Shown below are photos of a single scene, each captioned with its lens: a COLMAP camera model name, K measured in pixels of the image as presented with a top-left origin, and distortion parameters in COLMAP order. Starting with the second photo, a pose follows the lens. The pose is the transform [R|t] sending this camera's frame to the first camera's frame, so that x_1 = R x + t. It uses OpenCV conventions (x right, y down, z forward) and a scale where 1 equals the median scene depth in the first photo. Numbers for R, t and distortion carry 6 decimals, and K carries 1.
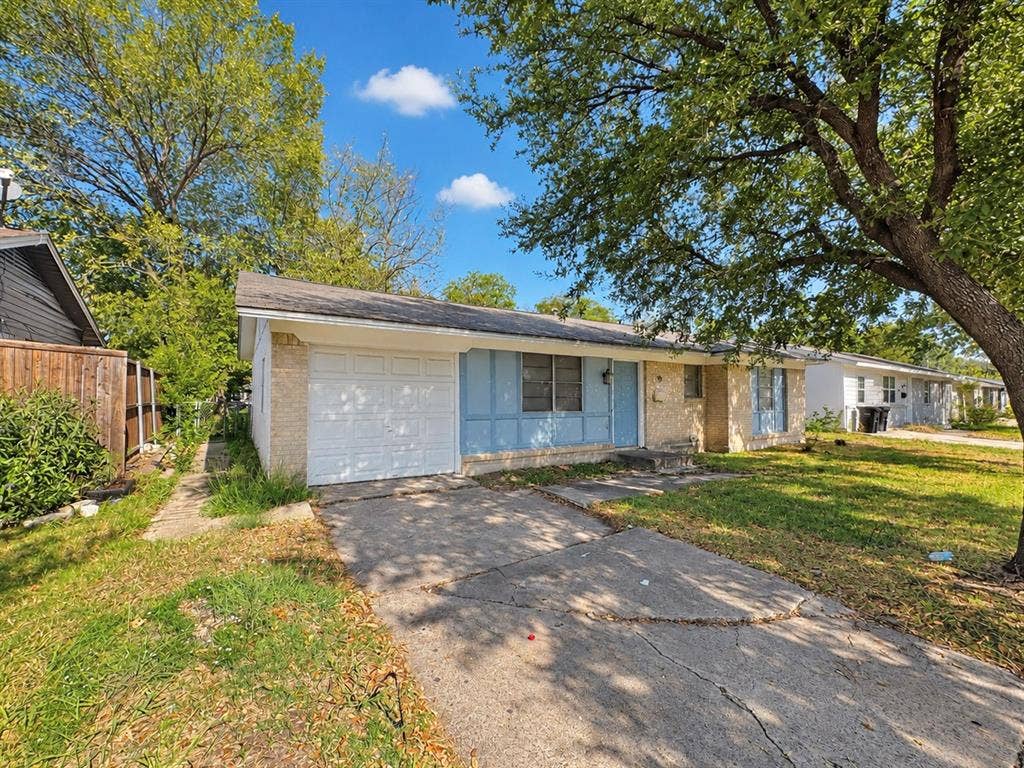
lens RADIAL K [[417.2, 0, 506.4], [0, 417.2, 380.7], [0, 0, 1]] dist [0.001510, 0.000105]
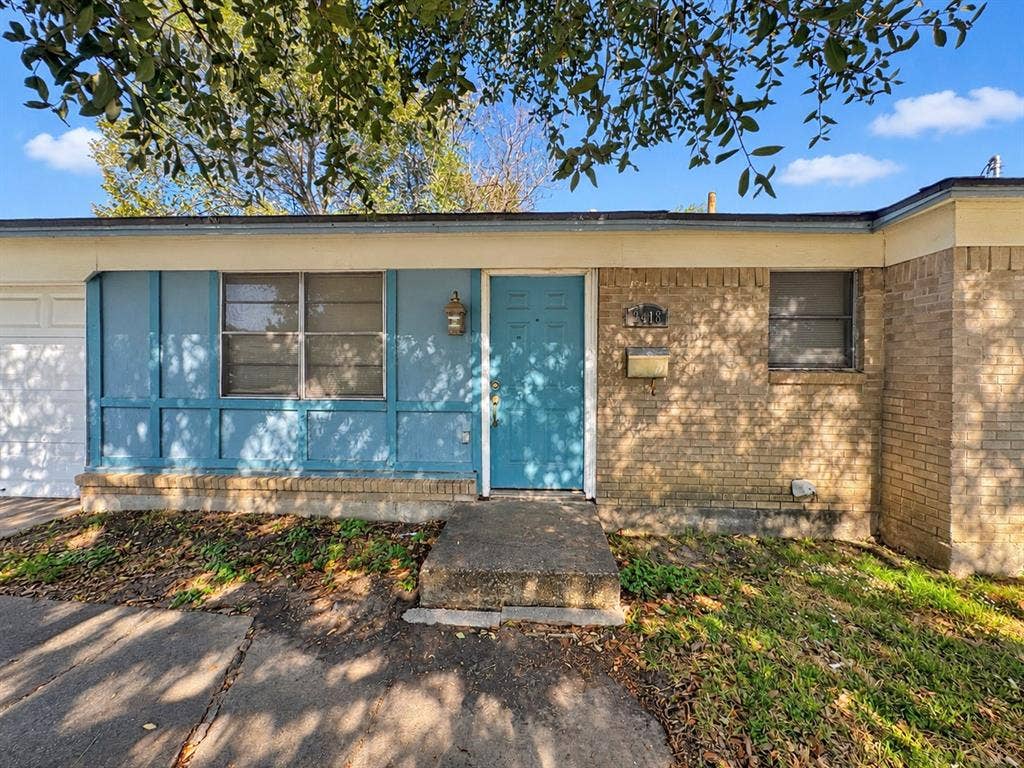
lens RADIAL K [[417.2, 0, 506.4], [0, 417.2, 380.7], [0, 0, 1]] dist [0.001510, 0.000105]
pose [[0.820519, 0.015316, -0.571414, 0.442516], [0.019088, 0.998349, 0.054168, 0.027544], [0.571300, -0.055353, 0.818873, 0.600619]]
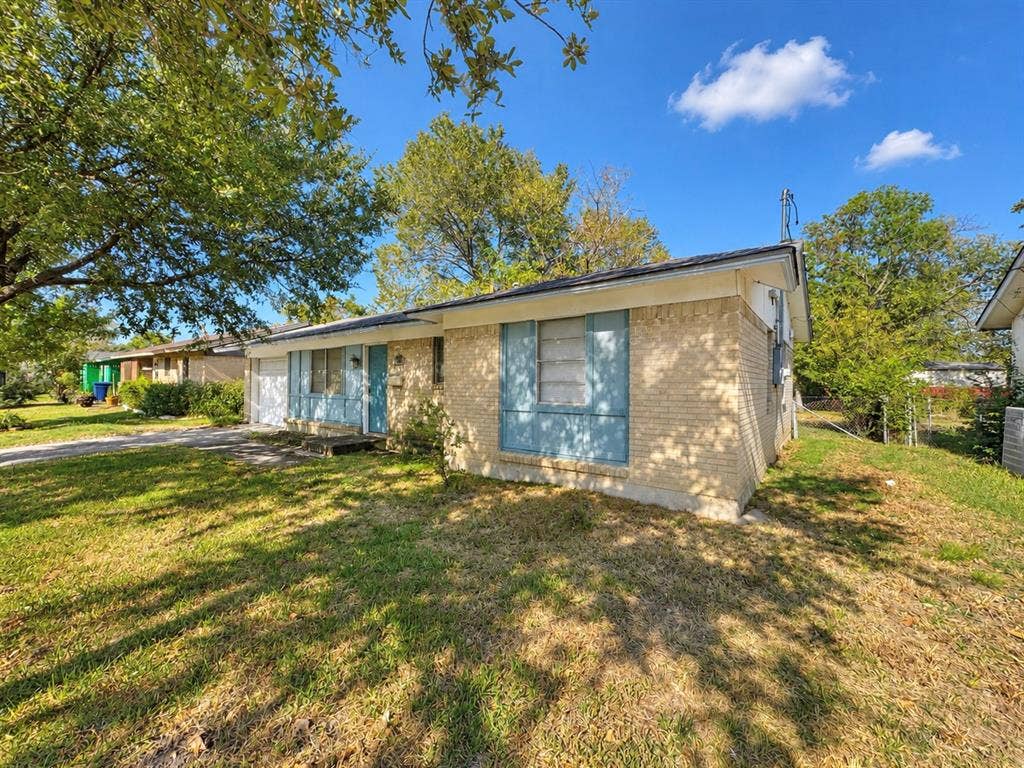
lens RADIAL K [[417.2, 0, 506.4], [0, 417.2, 380.7], [0, 0, 1]] dist [0.001510, 0.000105]
pose [[0.337123, 0.002907, -0.941456, 1.177315], [0.048882, 0.998592, 0.020587, 0.027563], [0.940191, -0.052960, 0.336507, 0.873159]]
